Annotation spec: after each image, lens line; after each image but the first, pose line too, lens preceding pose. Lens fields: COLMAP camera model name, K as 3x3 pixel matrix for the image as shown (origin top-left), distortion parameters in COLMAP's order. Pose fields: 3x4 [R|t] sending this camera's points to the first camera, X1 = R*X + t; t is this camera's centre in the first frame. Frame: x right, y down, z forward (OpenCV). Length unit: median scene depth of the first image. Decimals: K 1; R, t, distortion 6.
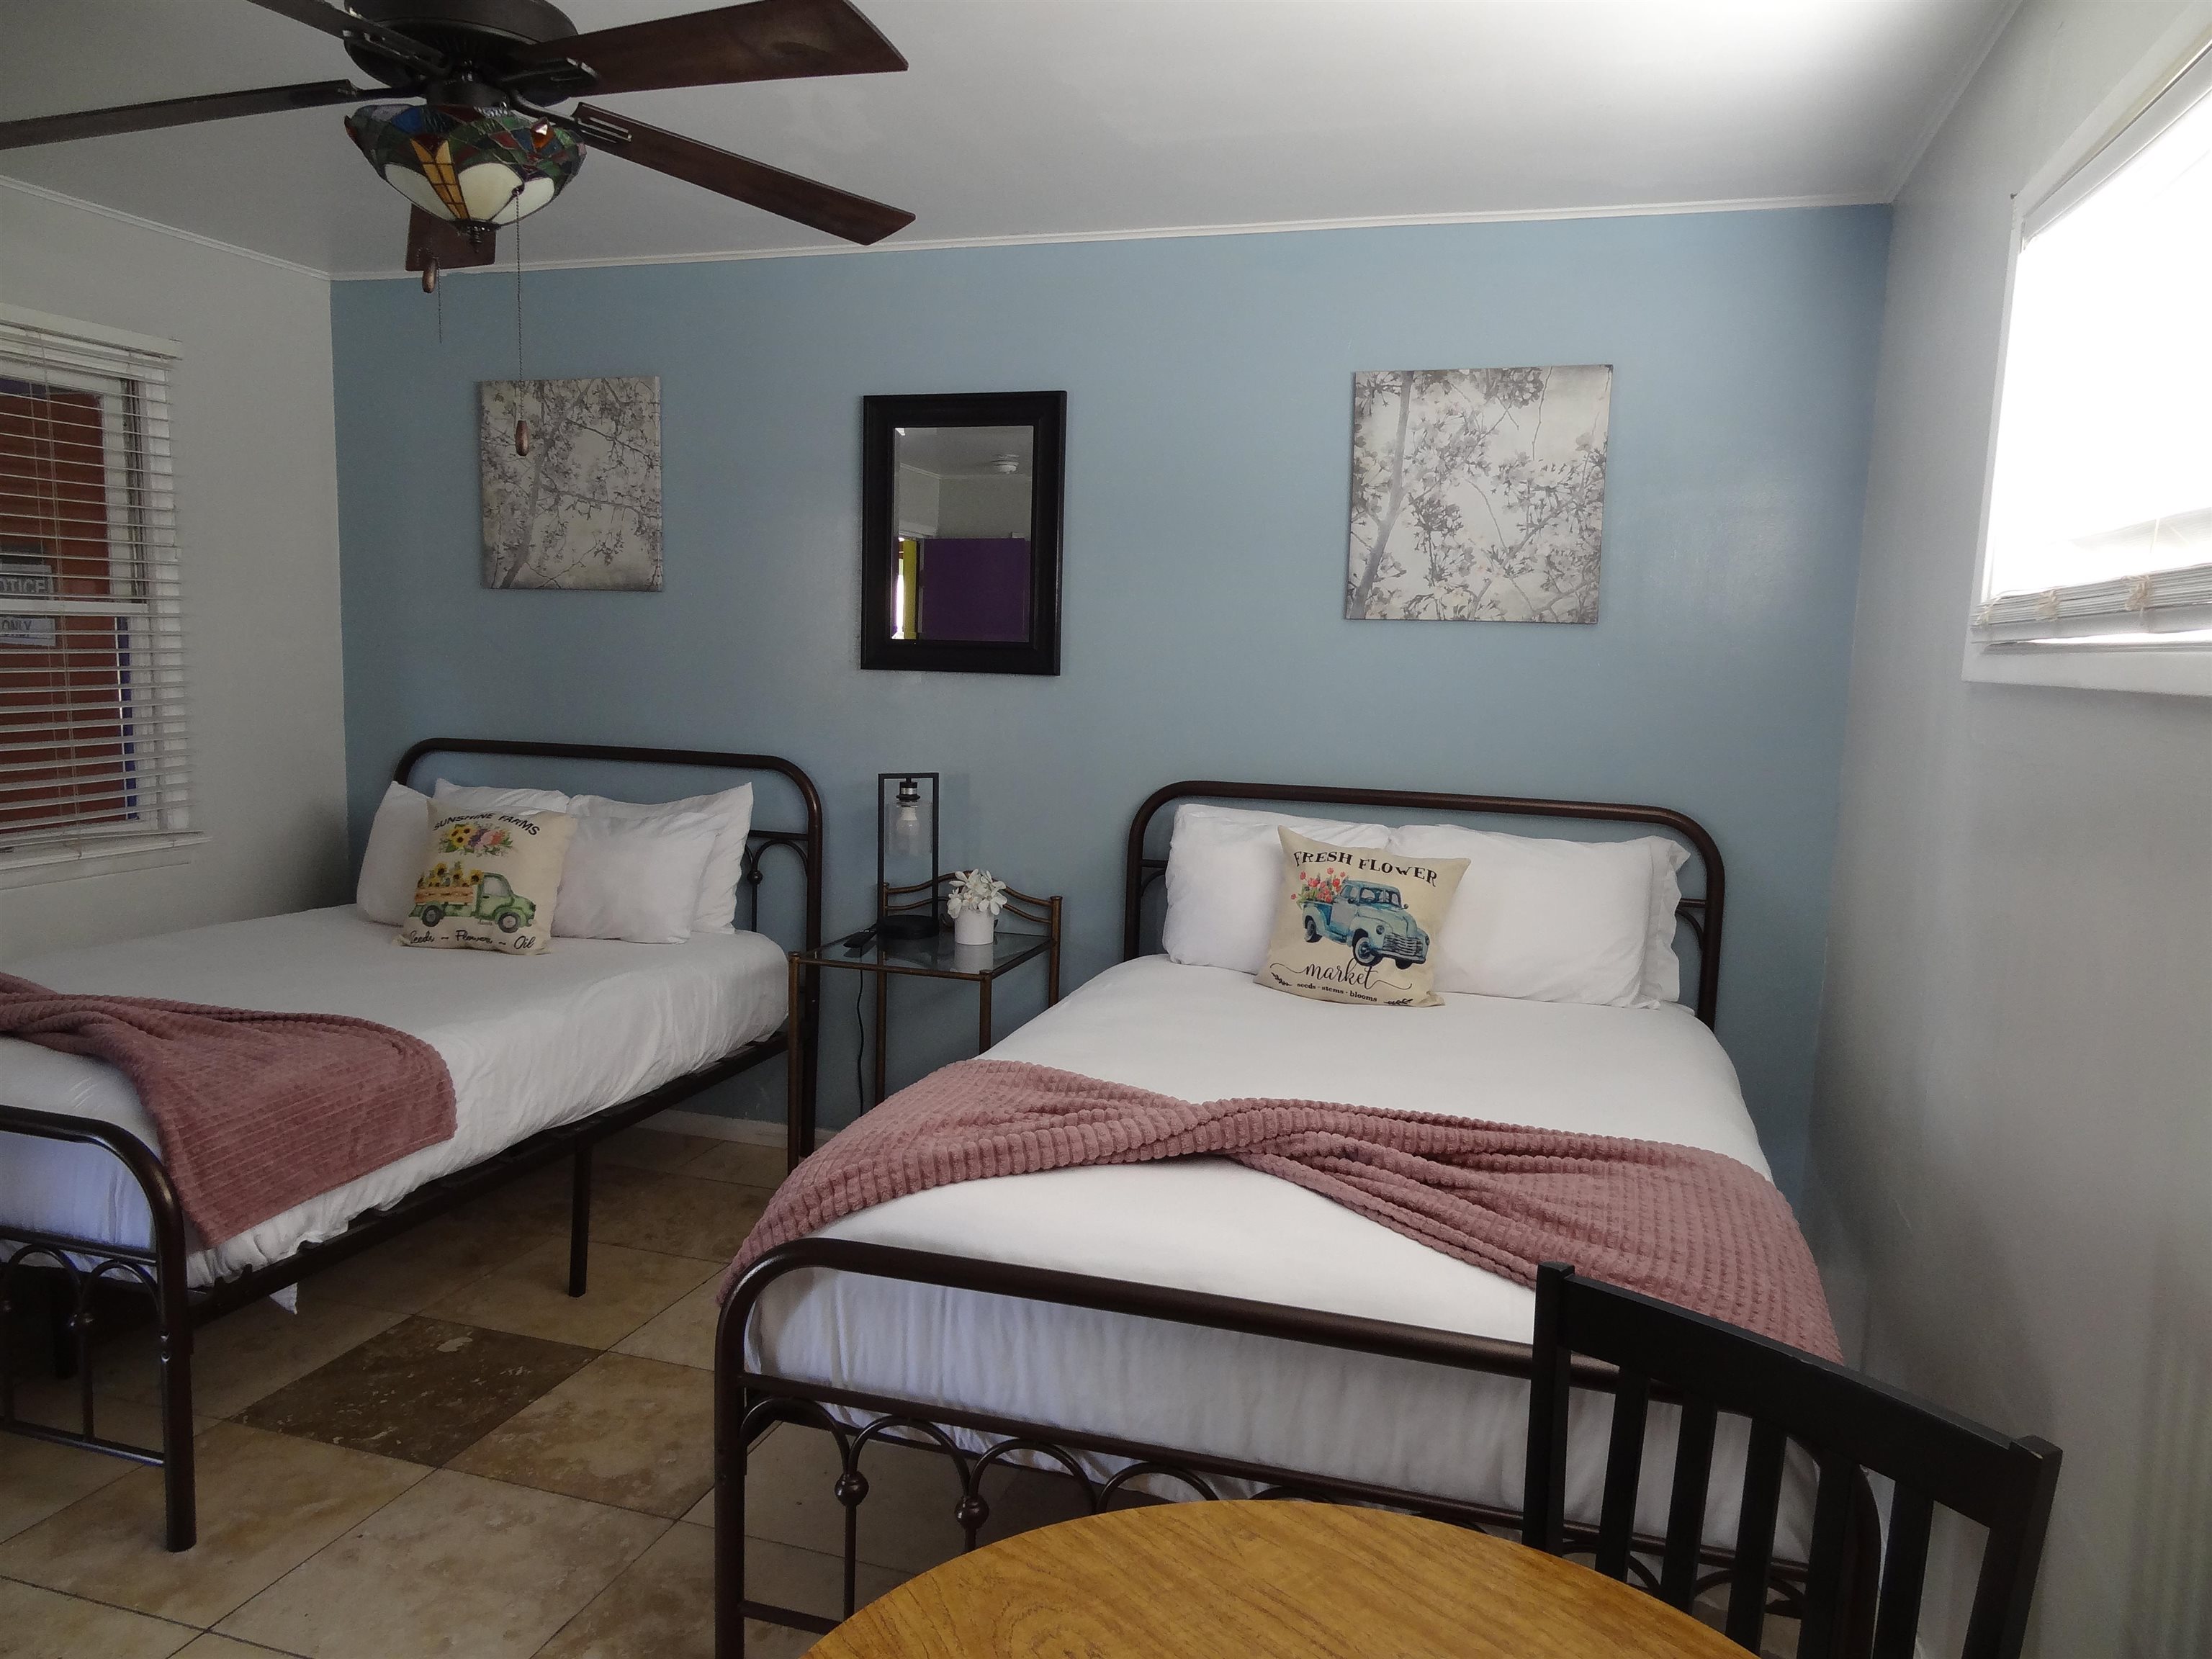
lens RADIAL K [[1550.2, 0, 1097.1], [0, 1550.2, 837.8], [0, 0, 1]] dist [0.006656, 0.005314]
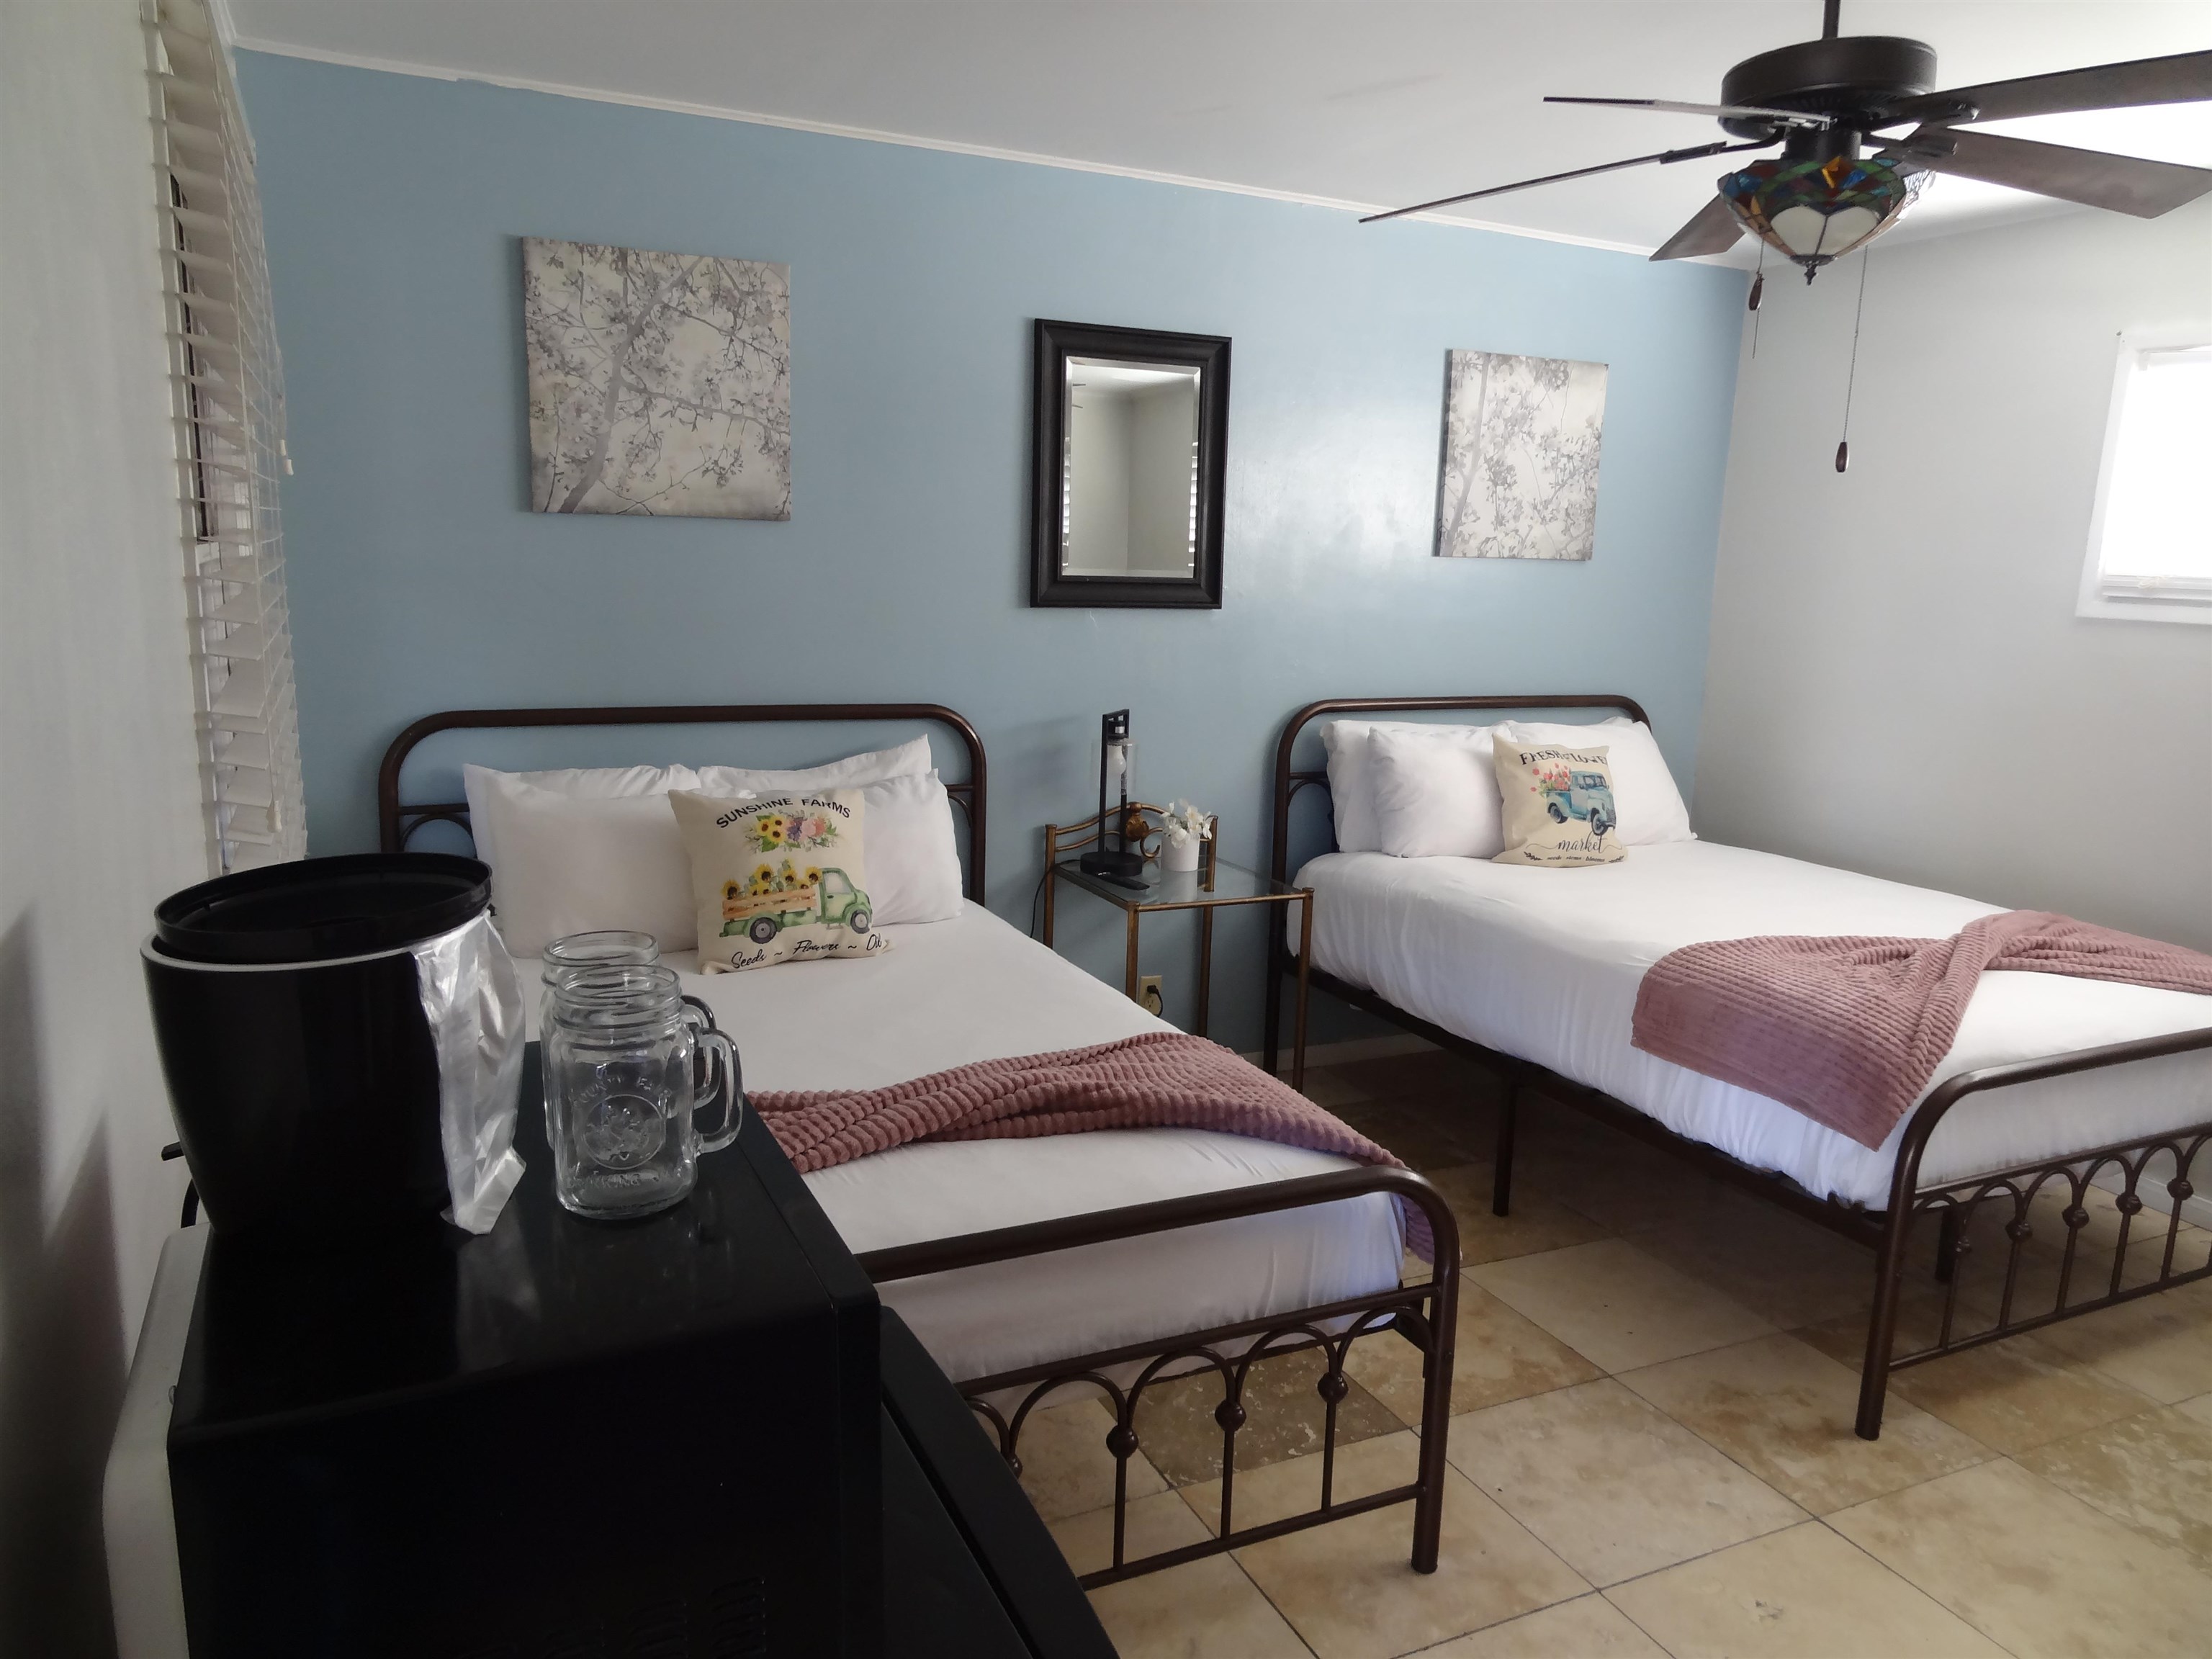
lens RADIAL K [[1550.2, 0, 1097.1], [0, 1550.2, 837.8], [0, 0, 1]] dist [0.006656, 0.005314]
pose [[0.733253, -0.131203, 0.667177, -0.847616], [0.071967, 0.990671, 0.115725, -0.081325], [-0.676136, -0.036841, 0.735855, 0.278408]]
